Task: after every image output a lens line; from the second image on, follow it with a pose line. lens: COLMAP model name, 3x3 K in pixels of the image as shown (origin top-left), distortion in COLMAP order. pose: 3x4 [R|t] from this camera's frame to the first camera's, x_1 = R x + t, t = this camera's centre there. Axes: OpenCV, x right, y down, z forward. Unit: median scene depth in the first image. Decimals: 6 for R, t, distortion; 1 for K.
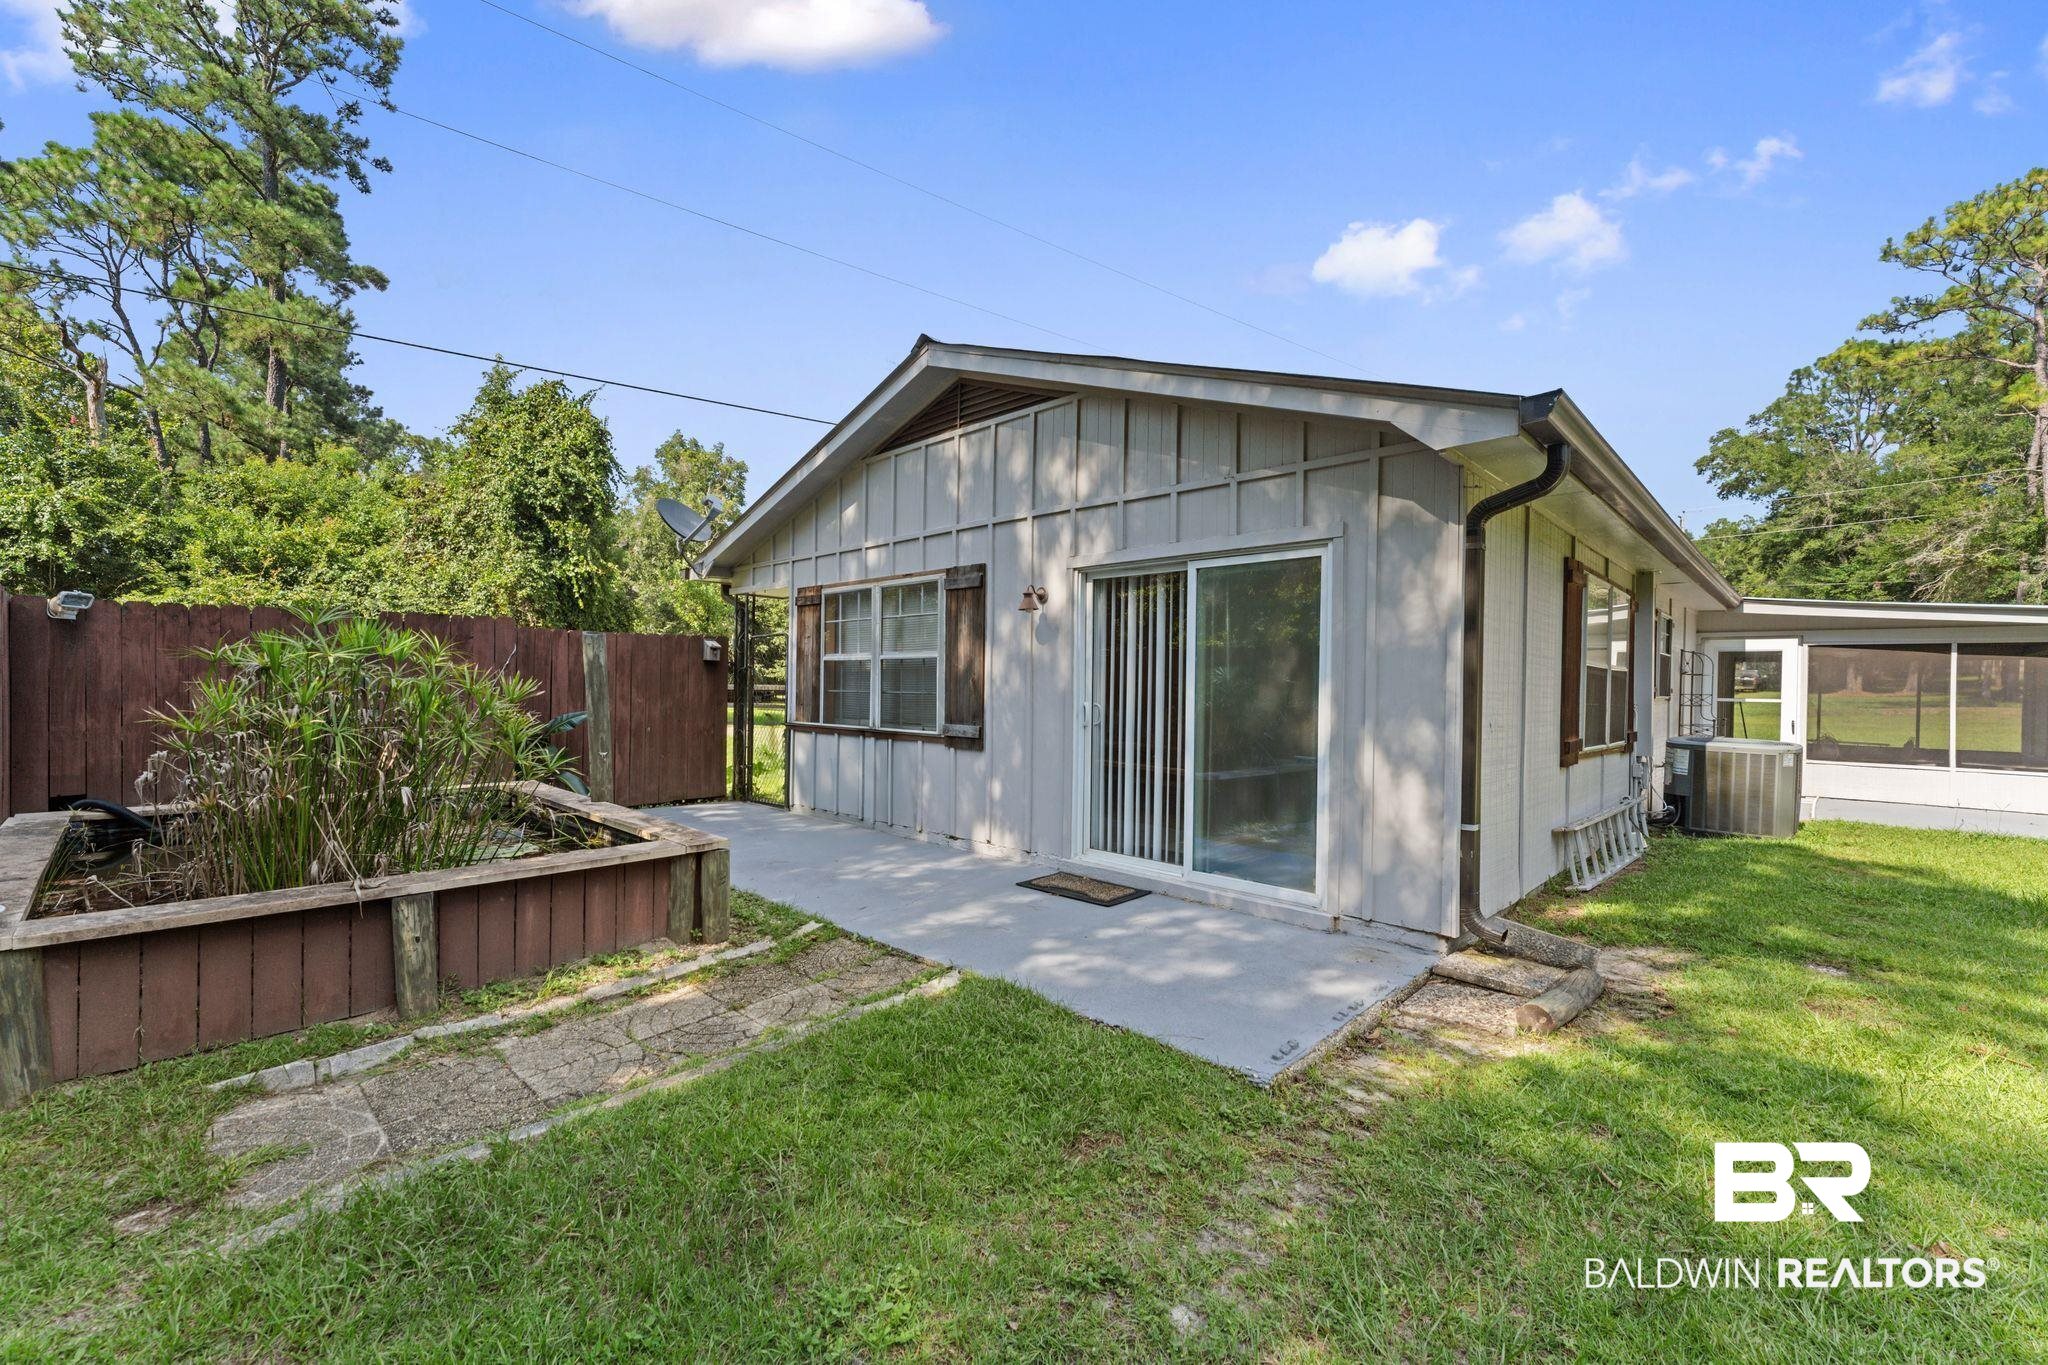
lens RADIAL K [[845.7, 0, 1026.2], [0, 845.7, 699.6], [0, 0, 1]] dist [0.016941, -0.003125]
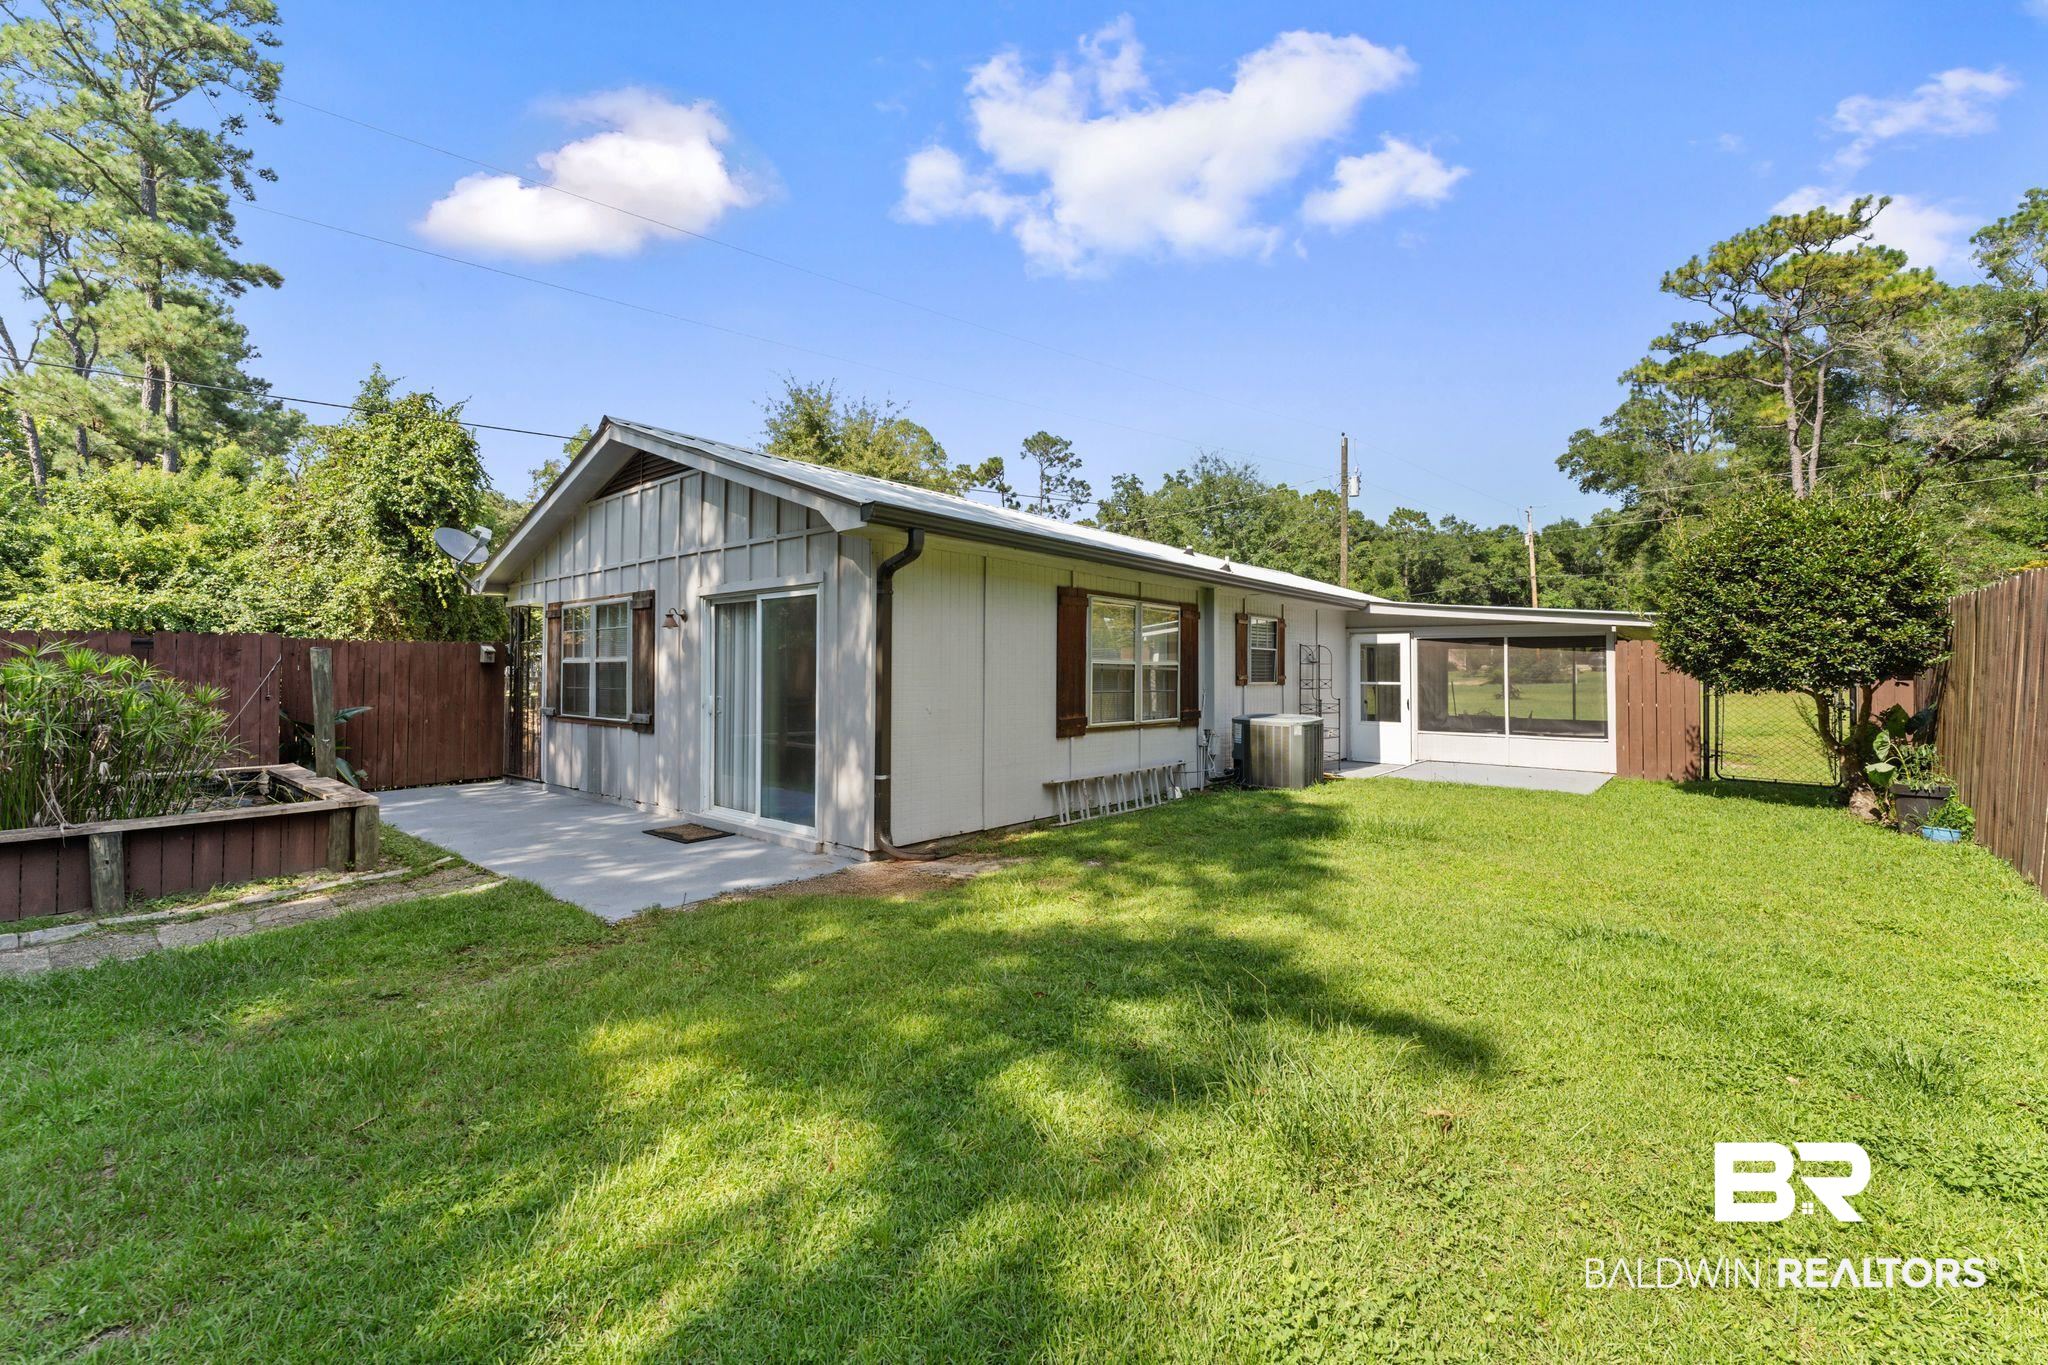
lens RADIAL K [[845.7, 0, 1026.8], [0, 845.7, 665.0], [0, 0, 1]] dist [0.016941, -0.003125]
pose [[0.998148, -0.011286, 0.059774, 0.140566], [0.012690, 0.999651, -0.023159, -0.002253], [-0.059491, 0.023875, 0.997943, -0.106415]]
